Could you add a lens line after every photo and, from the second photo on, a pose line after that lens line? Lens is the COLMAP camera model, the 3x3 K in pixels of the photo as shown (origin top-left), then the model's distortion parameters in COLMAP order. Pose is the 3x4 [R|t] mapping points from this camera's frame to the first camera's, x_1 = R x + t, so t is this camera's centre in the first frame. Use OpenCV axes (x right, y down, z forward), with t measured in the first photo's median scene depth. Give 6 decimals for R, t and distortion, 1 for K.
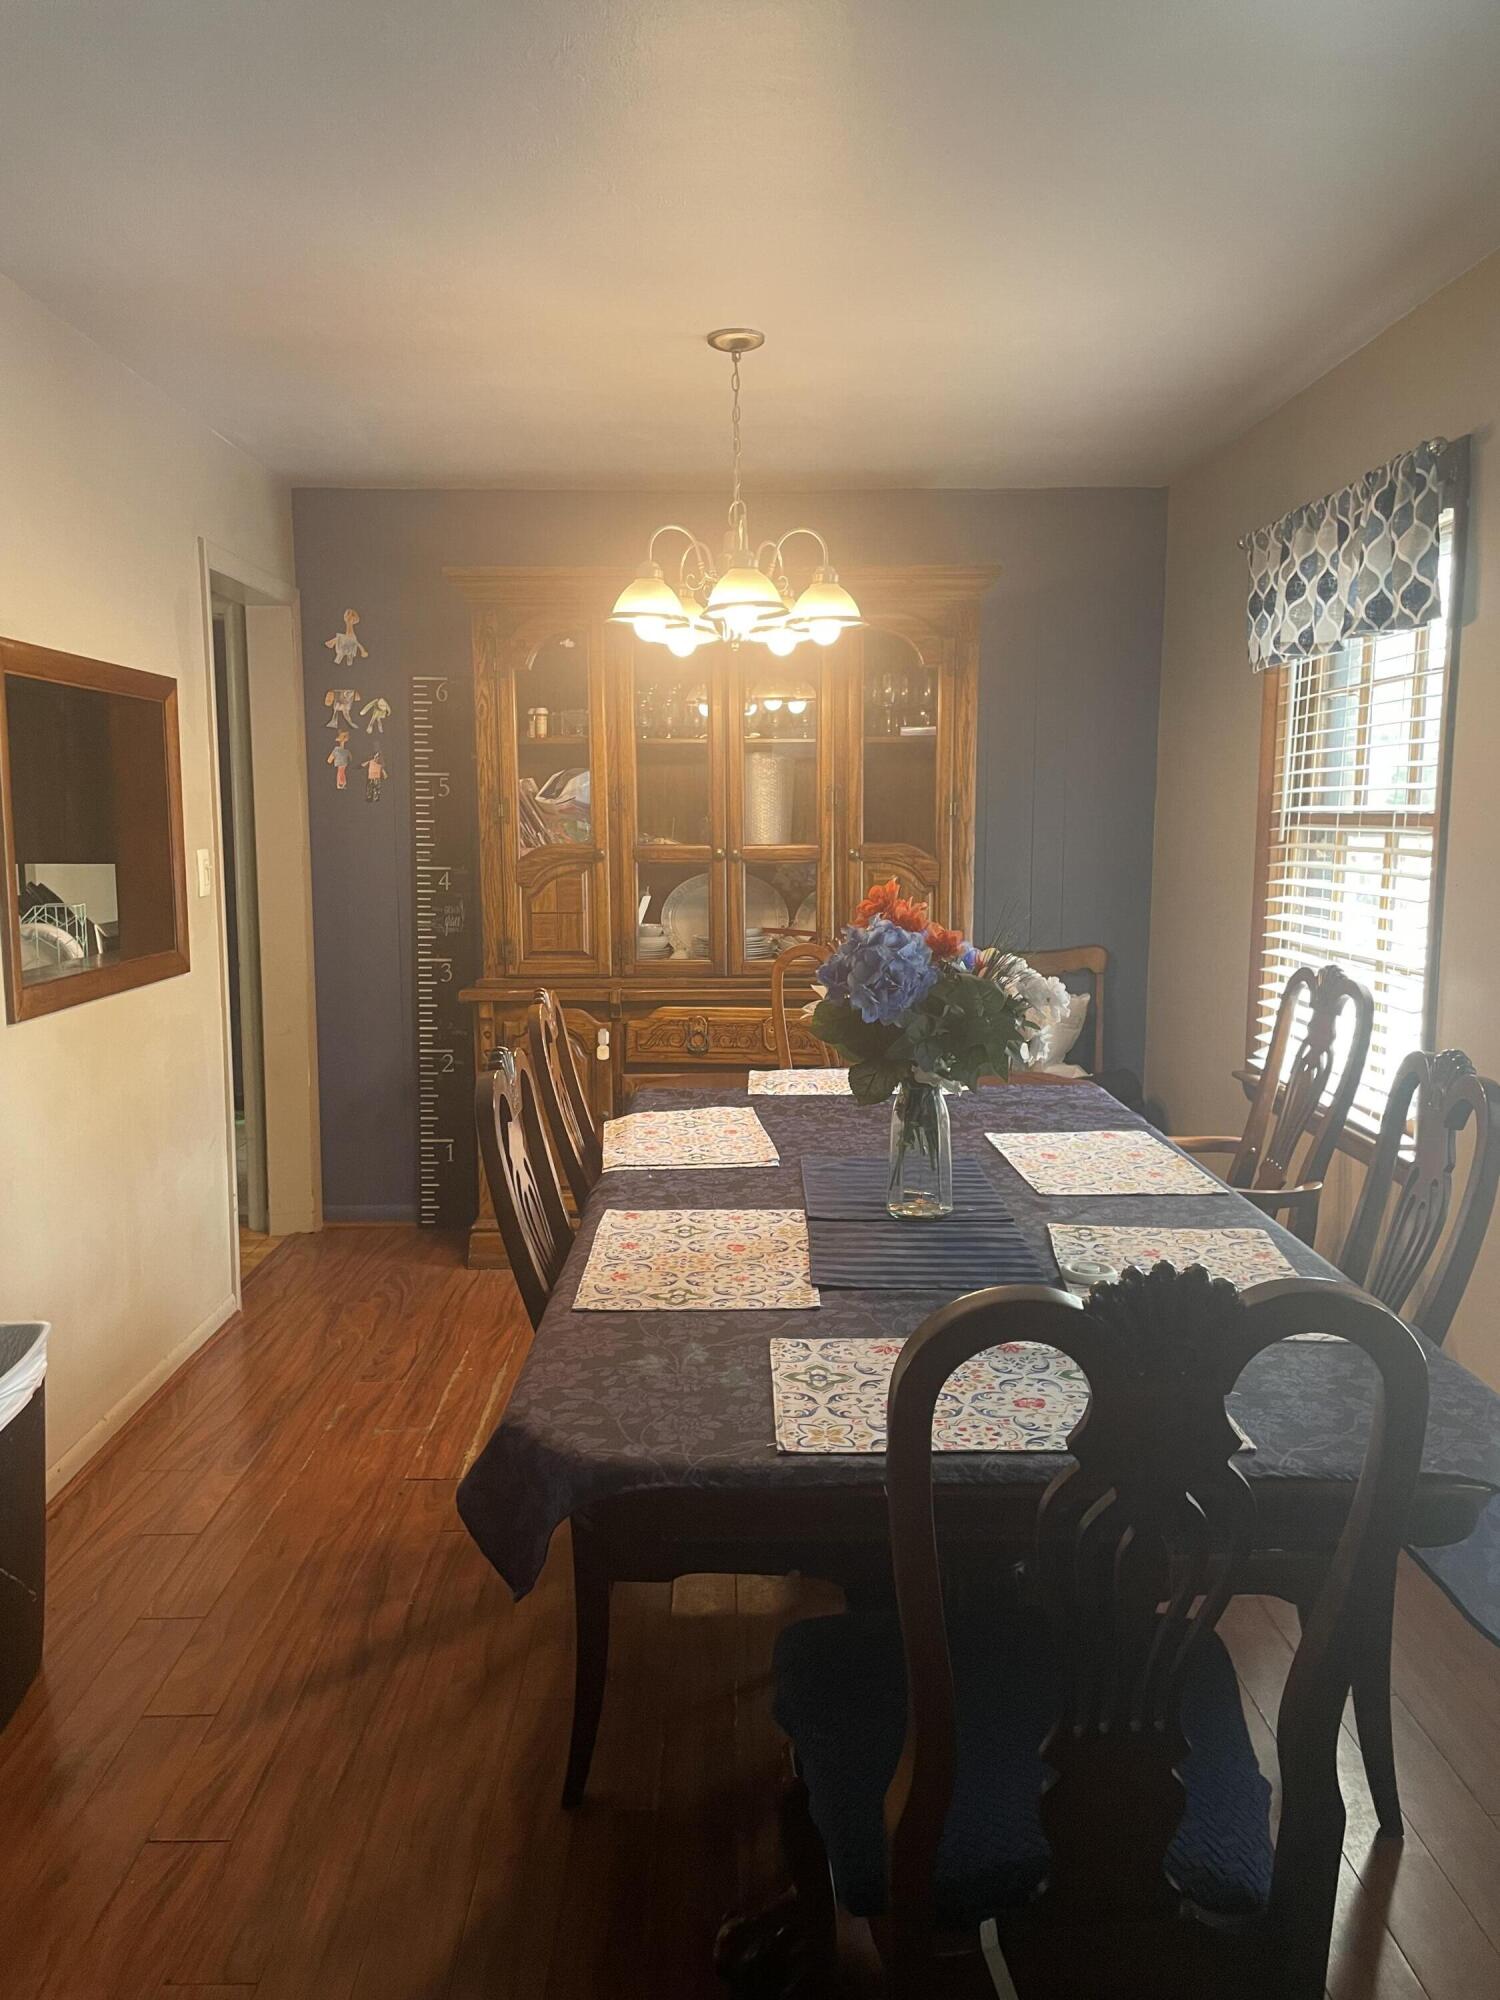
lens RADIAL K [[1499.9, 0, 746.7], [0, 1499.9, 1035.7], [0, 0, 1]] dist [0.088961, -0.113682]
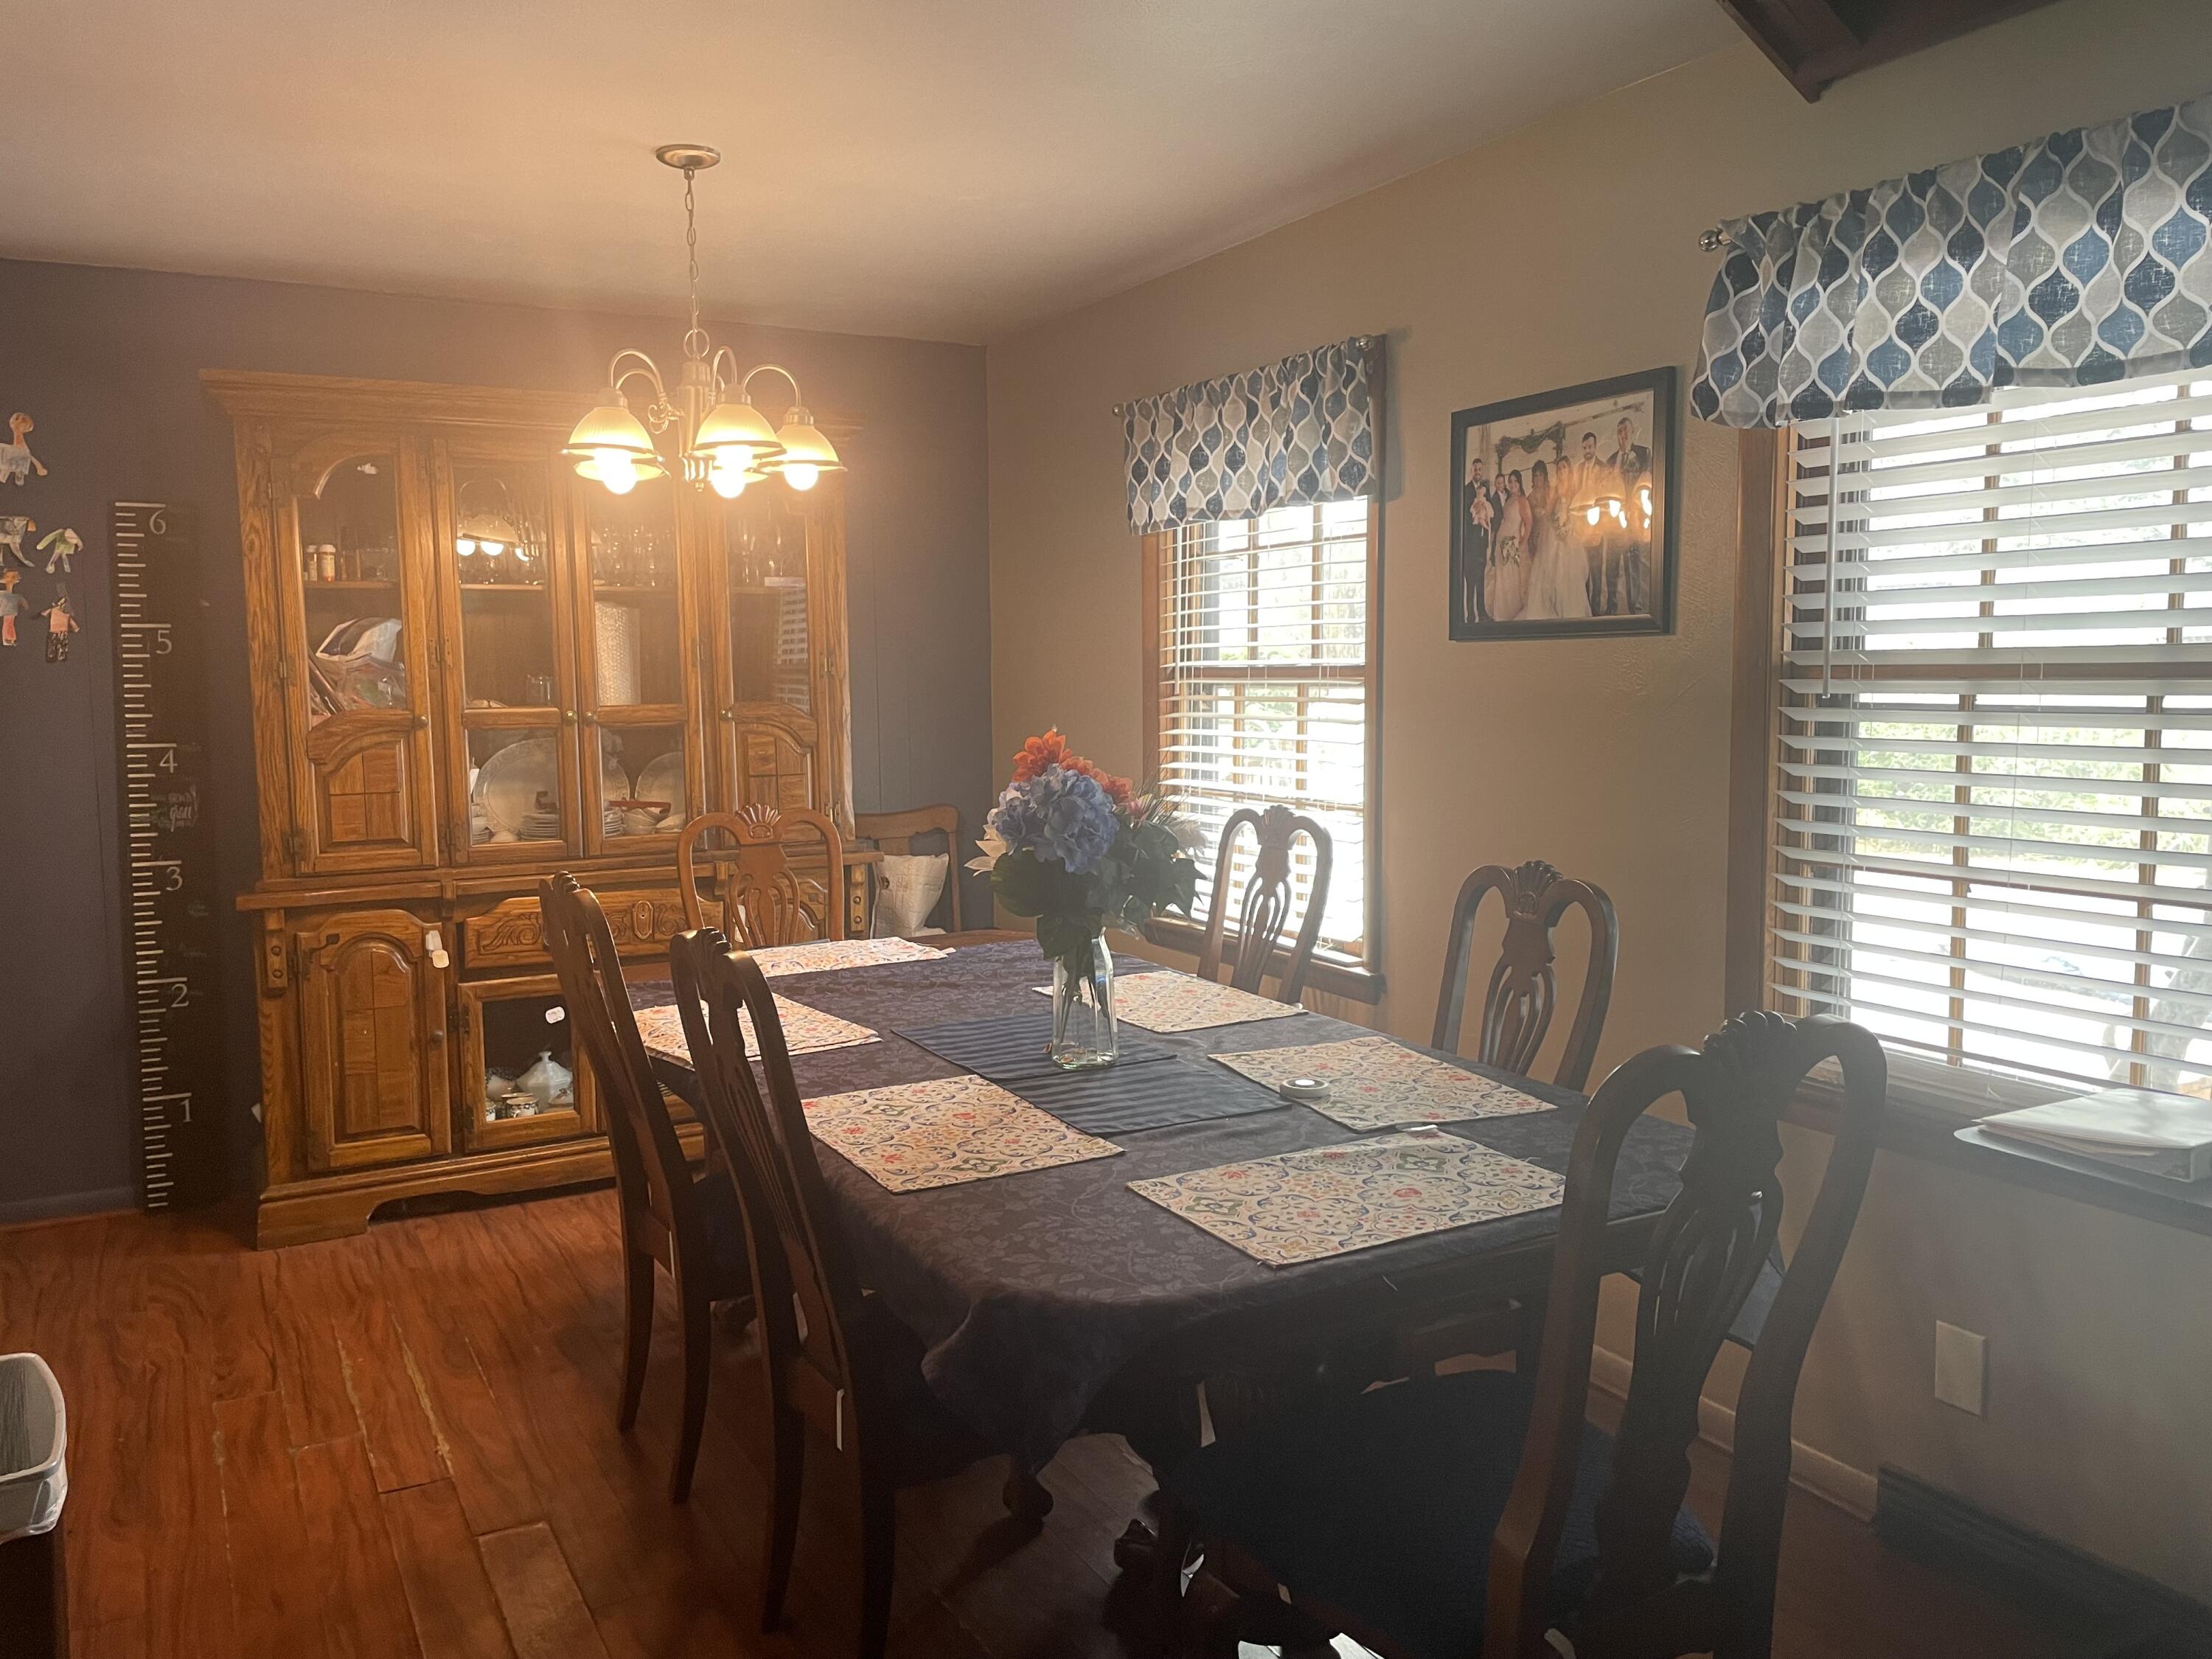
lens RADIAL K [[1658.9, 0, 1112.8], [0, 1658.9, 853.8], [0, 0, 1]] dist [0.088961, -0.113682]
pose [[0.881502, -0.062357, 0.468045, -0.223130], [0.080519, 0.996574, -0.018875, 0.001036], [-0.465264, 0.054325, 0.883503, 0.004733]]
